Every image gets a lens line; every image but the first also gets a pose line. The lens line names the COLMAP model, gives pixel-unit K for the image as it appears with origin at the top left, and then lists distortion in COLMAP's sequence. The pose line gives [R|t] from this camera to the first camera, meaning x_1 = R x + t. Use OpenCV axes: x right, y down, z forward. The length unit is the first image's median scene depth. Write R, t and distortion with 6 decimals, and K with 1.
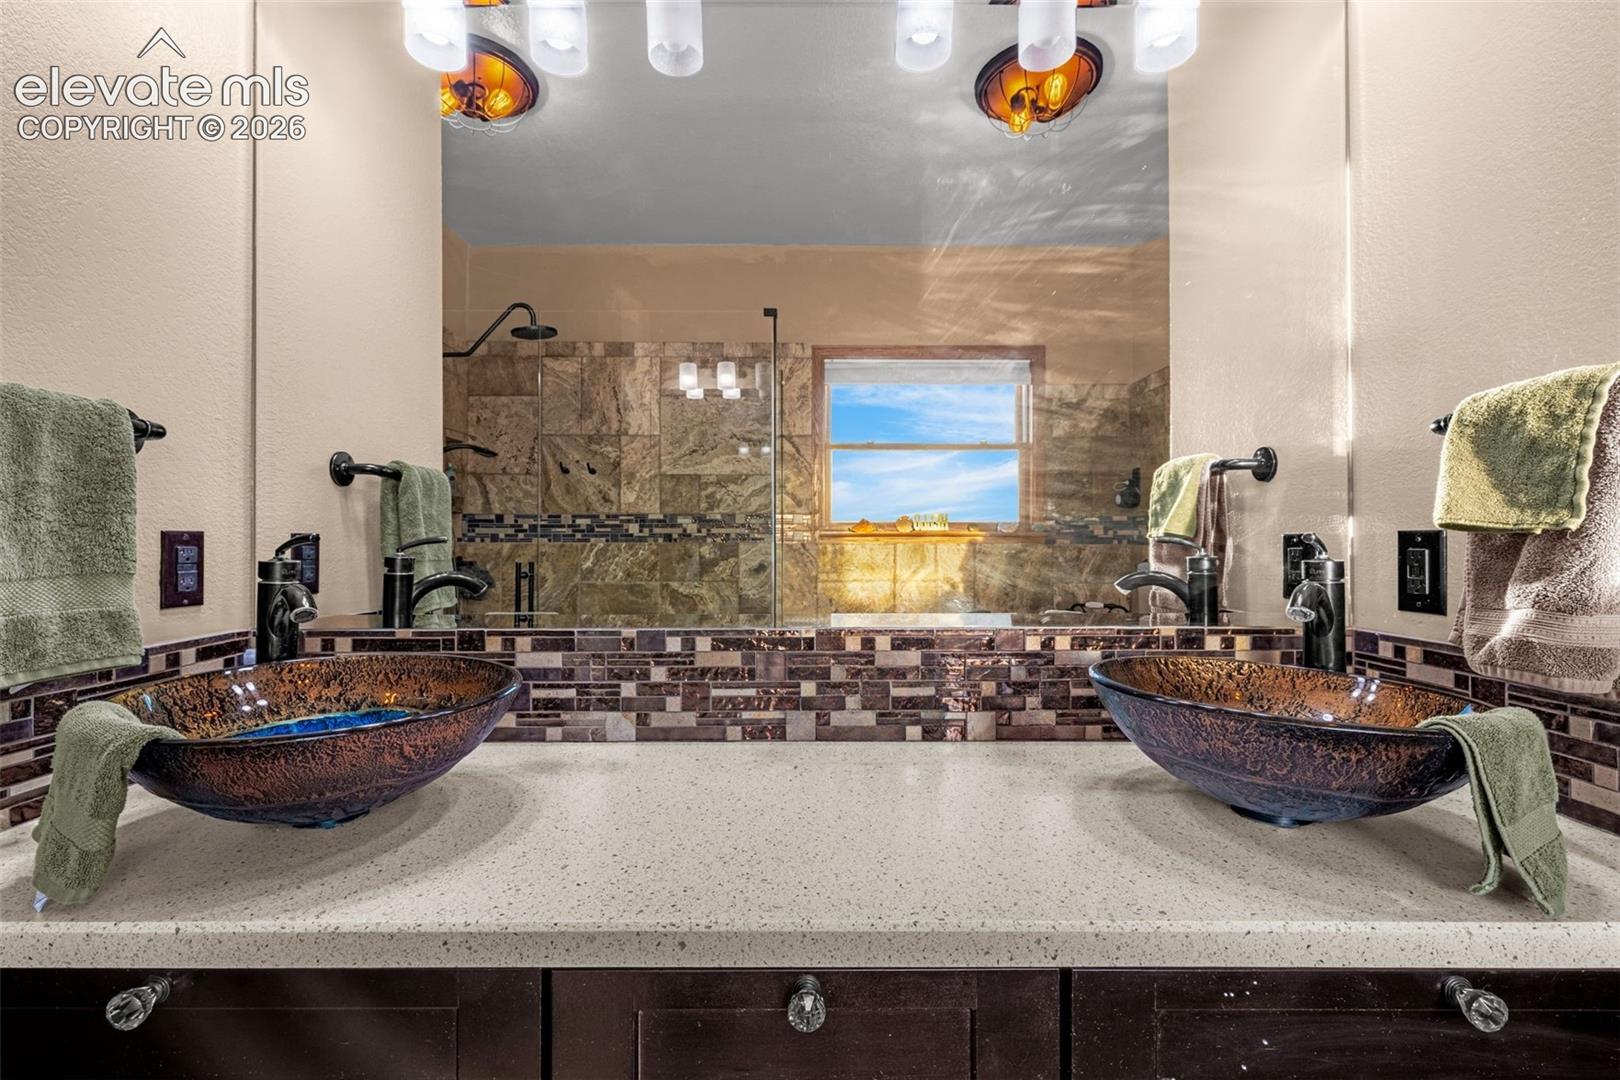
lens RADIAL K [[724.1, 0, 810.0], [0, 724.1, 540.0], [0, 0, 1]] dist [-0.002365, -0.000194]
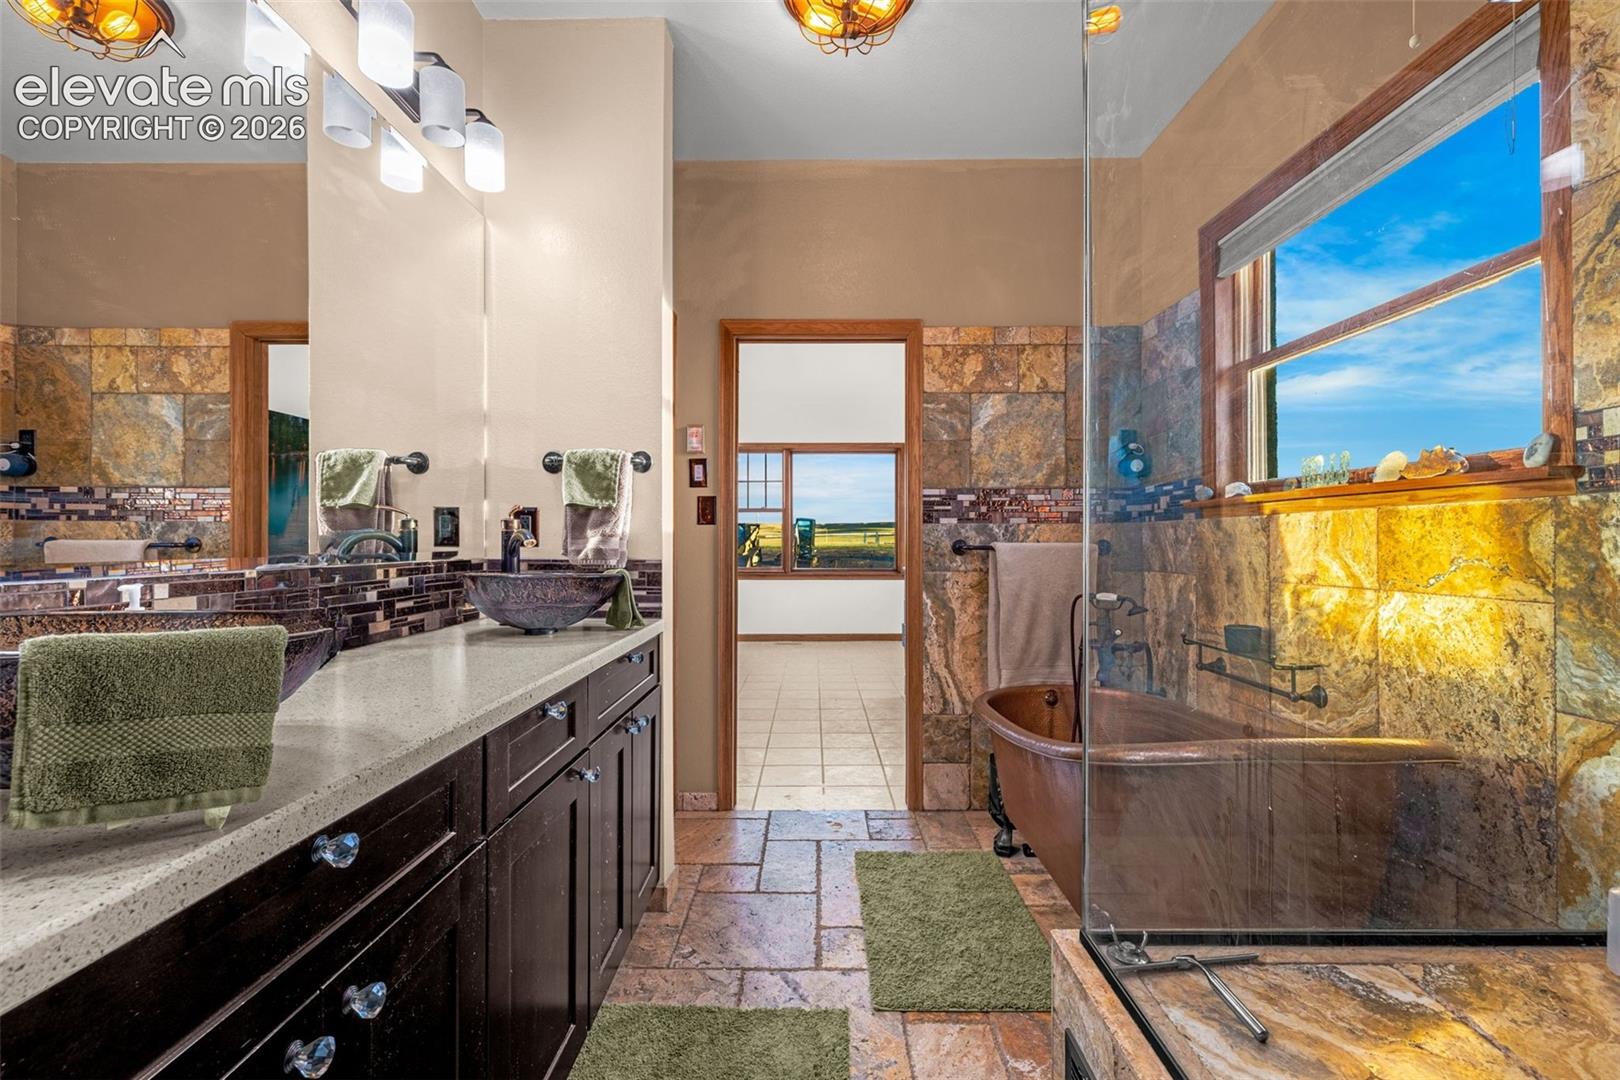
lens RADIAL K [[695.1, 0, 806.6], [0, 695.1, 536.4], [0, 0, 1]] dist [-0.000373, 0.000063]
pose [[0.080236, -0.024160, 0.996483, -1.392320], [-0.013448, 0.999589, 0.025318, 0.017066], [-0.996685, -0.015432, 0.079878, 0.027510]]
